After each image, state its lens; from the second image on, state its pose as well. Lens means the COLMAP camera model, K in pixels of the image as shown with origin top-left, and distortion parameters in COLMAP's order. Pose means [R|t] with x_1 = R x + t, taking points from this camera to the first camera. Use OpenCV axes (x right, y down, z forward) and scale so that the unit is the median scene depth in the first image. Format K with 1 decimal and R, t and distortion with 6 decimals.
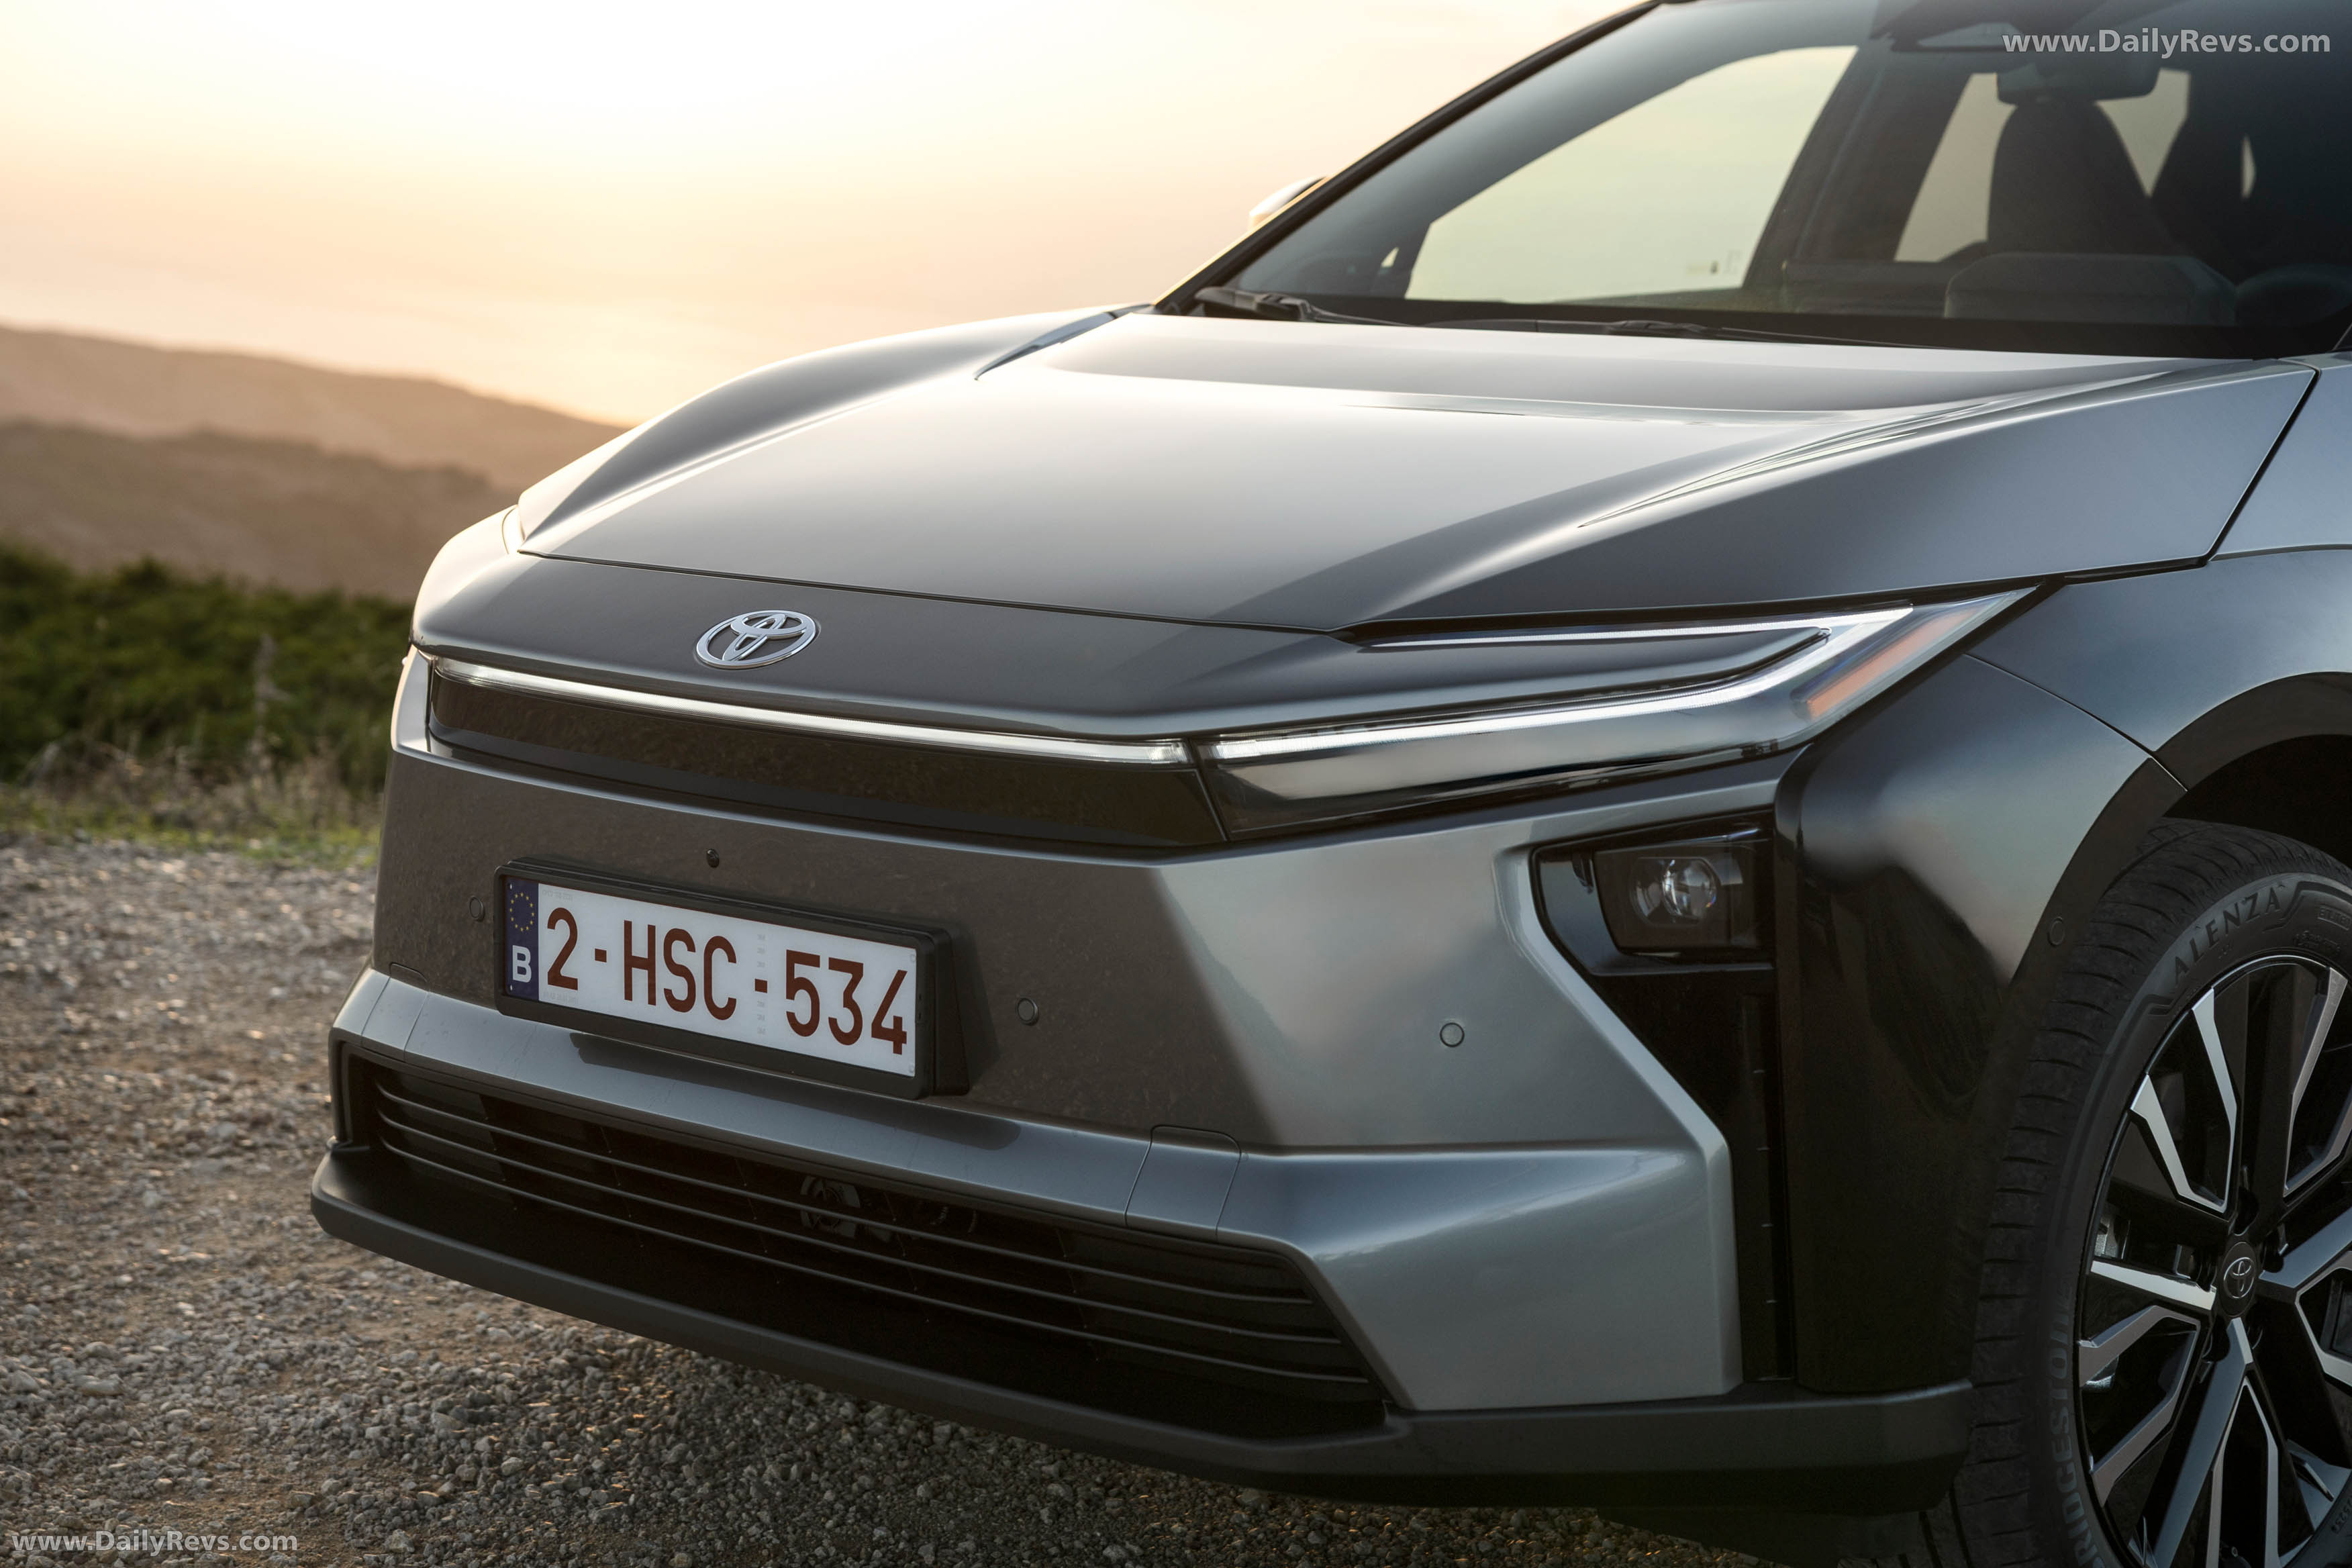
lens RADIAL K [[4609.9, 0, 1172.0], [0, 4609.9, 788.8], [0, 0, 1]] dist [0.025341, 0.000000]
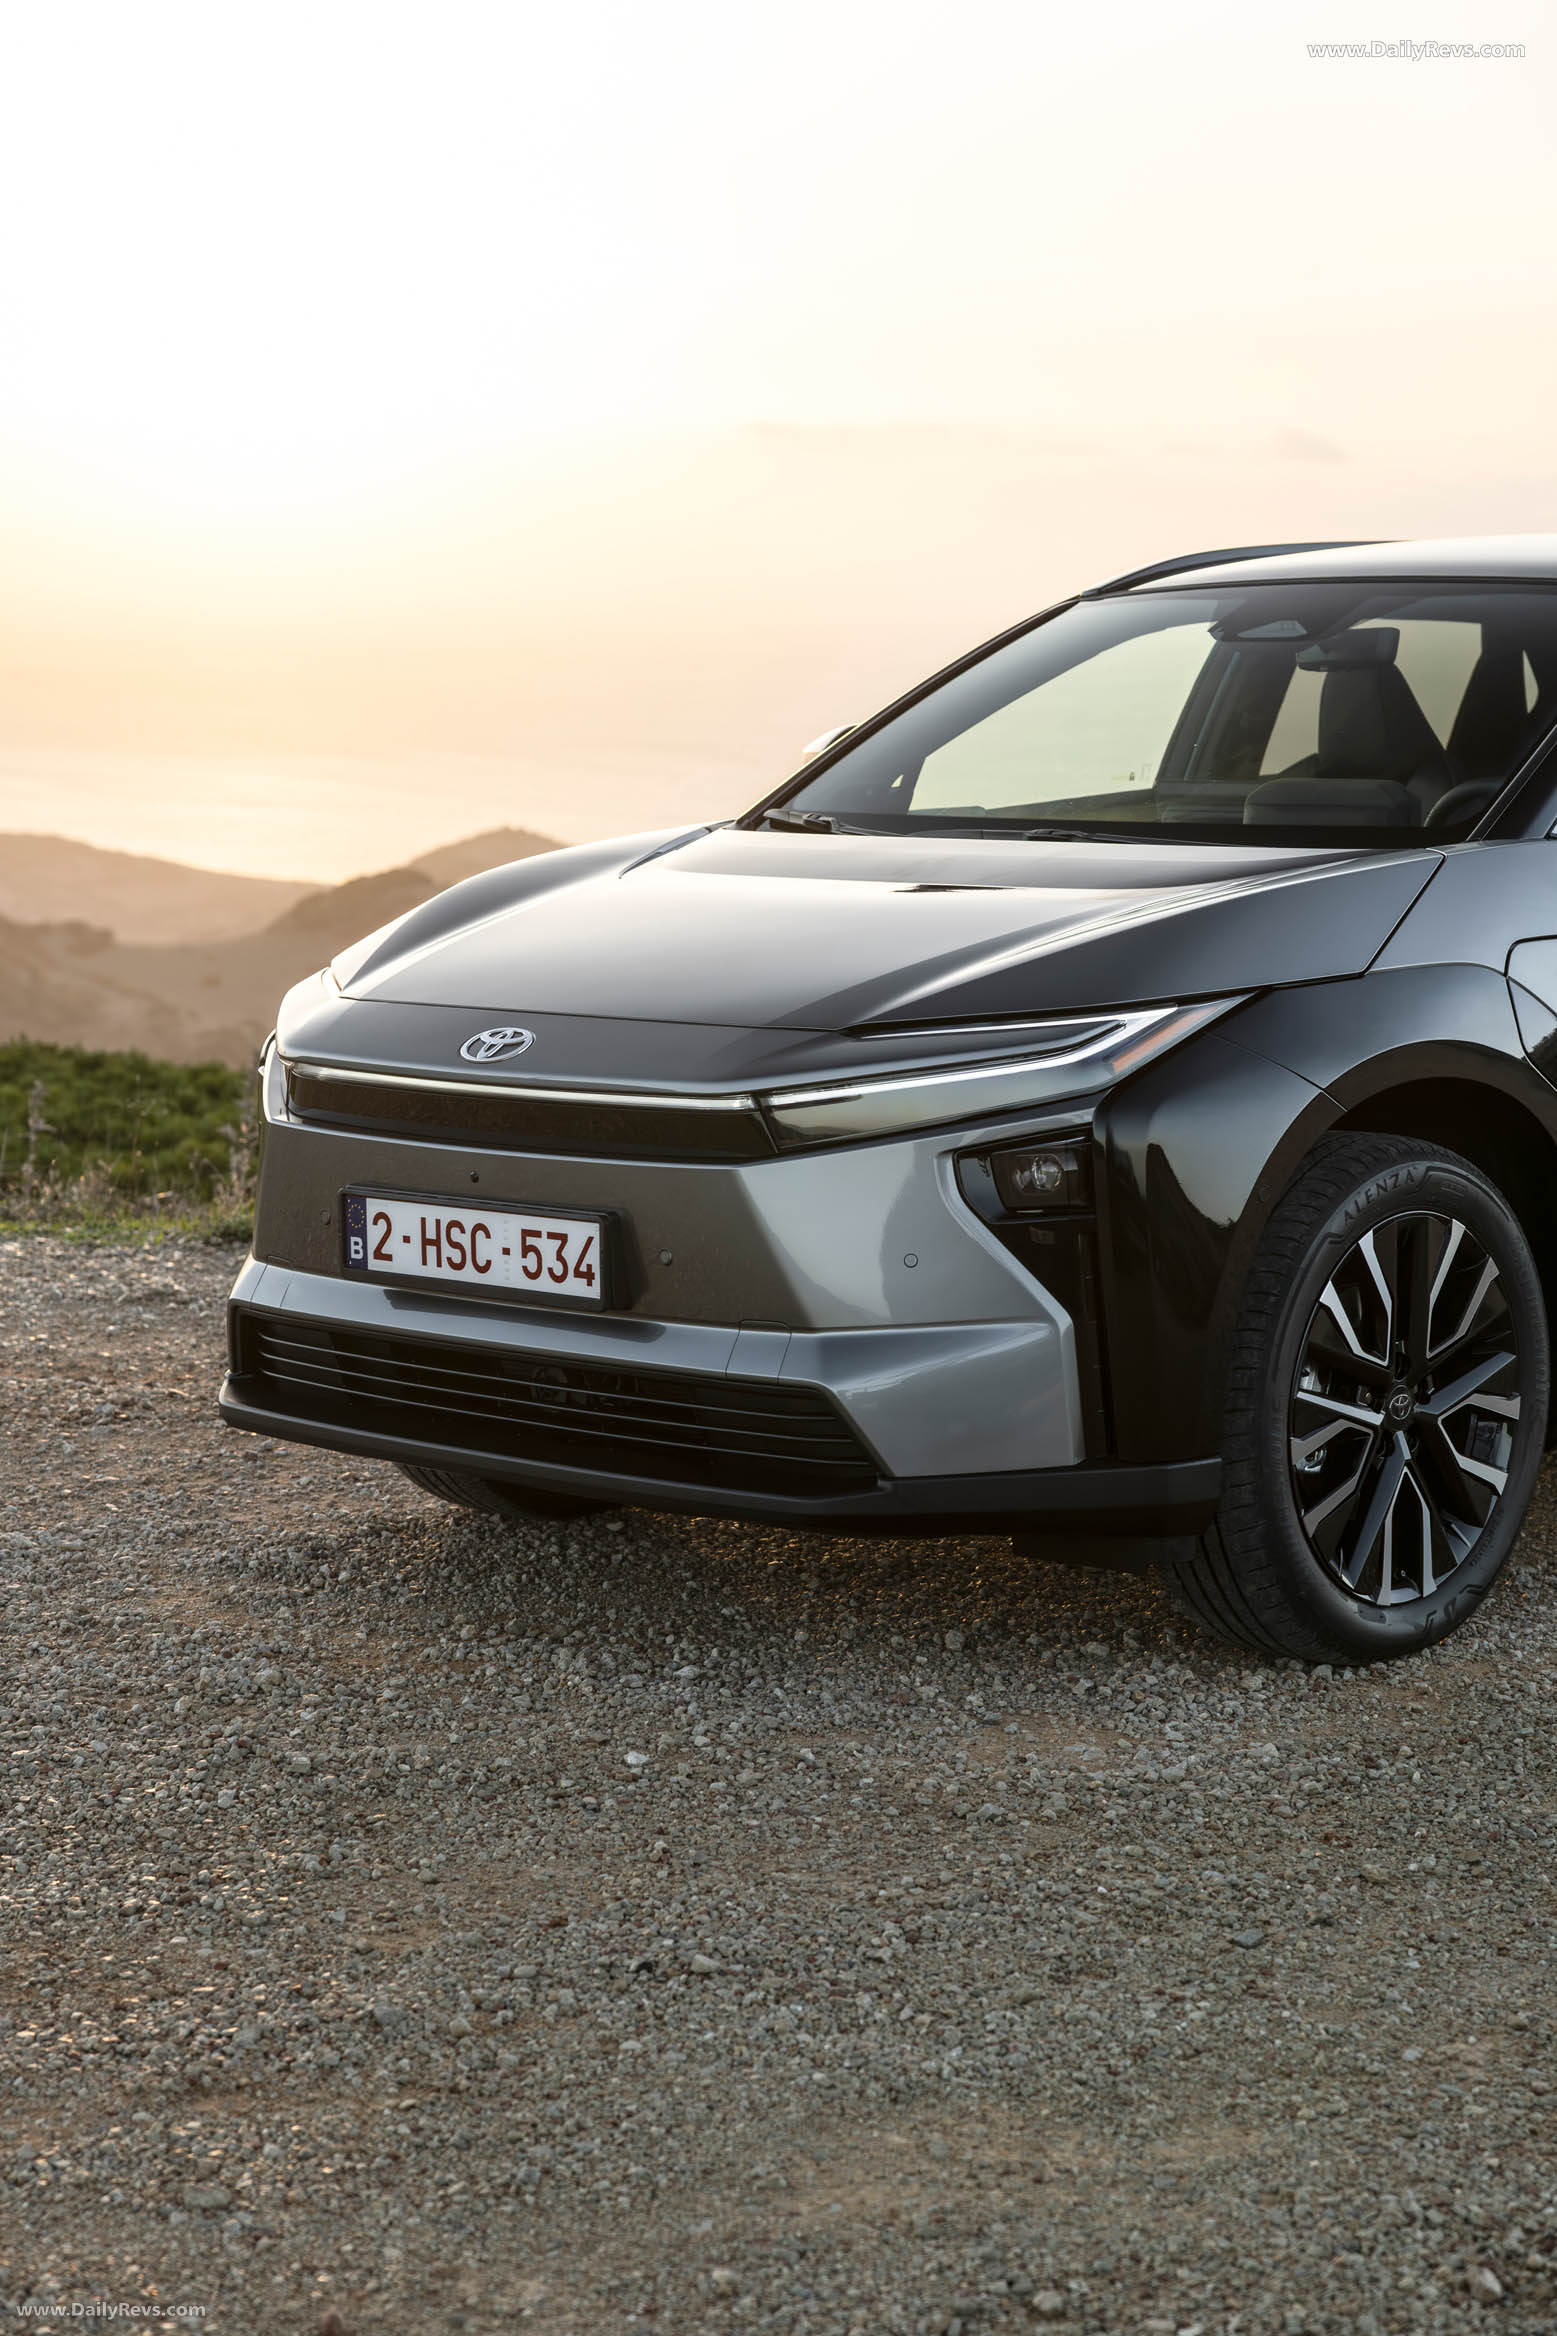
lens RADIAL K [[4578.6, 0, 799.9], [0, 4578.6, 1258.6], [0, 0, 1]] dist [0.025341, 0.000000]
pose [[0.999634, -0.027056, 0.000746, 0.016154], [0.027049, 0.999608, 0.007283, 0.035318], [-0.000943, -0.007260, 0.999973, -0.652805]]
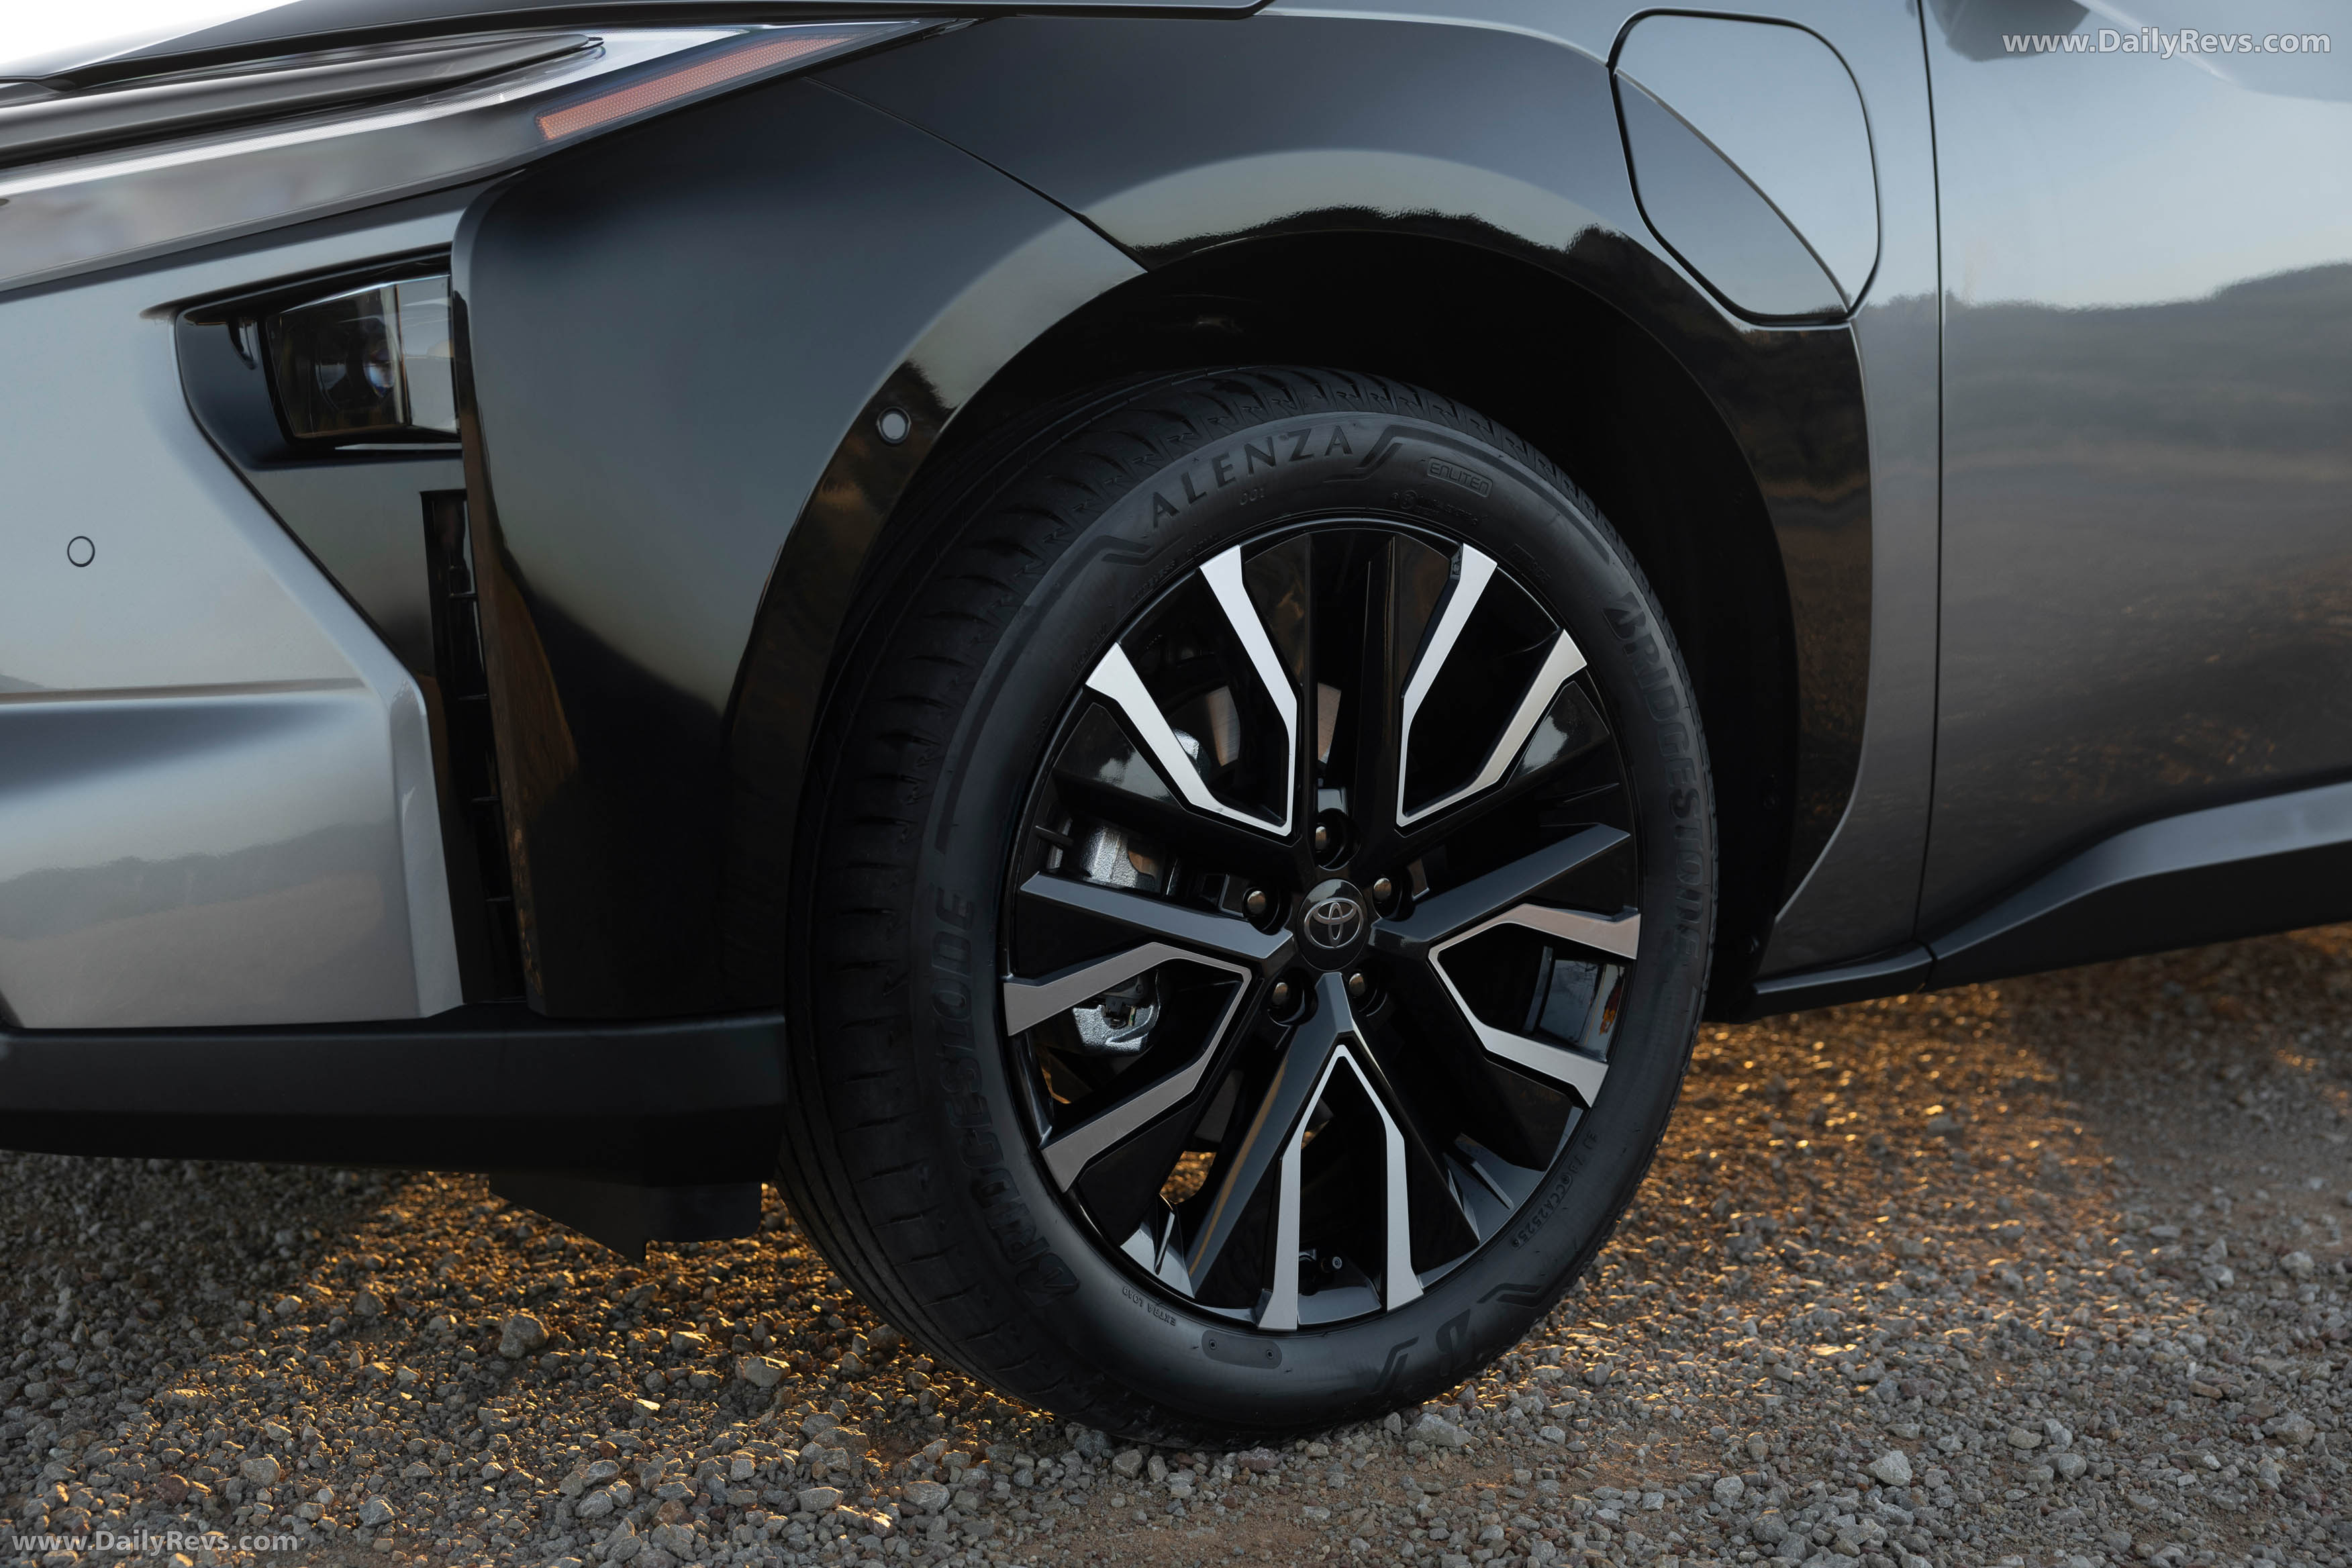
lens RADIAL K [[2965.9, 0, 1180.3], [0, 2965.9, 781.9], [0, 0, 1]] dist [-0.002419, 0.000000]
pose [[0.978371, 0.003597, -0.206828, 0.317077], [-0.005975, 0.999923, -0.010875, 0.088180], [0.206773, 0.011875, 0.978317, 0.492043]]
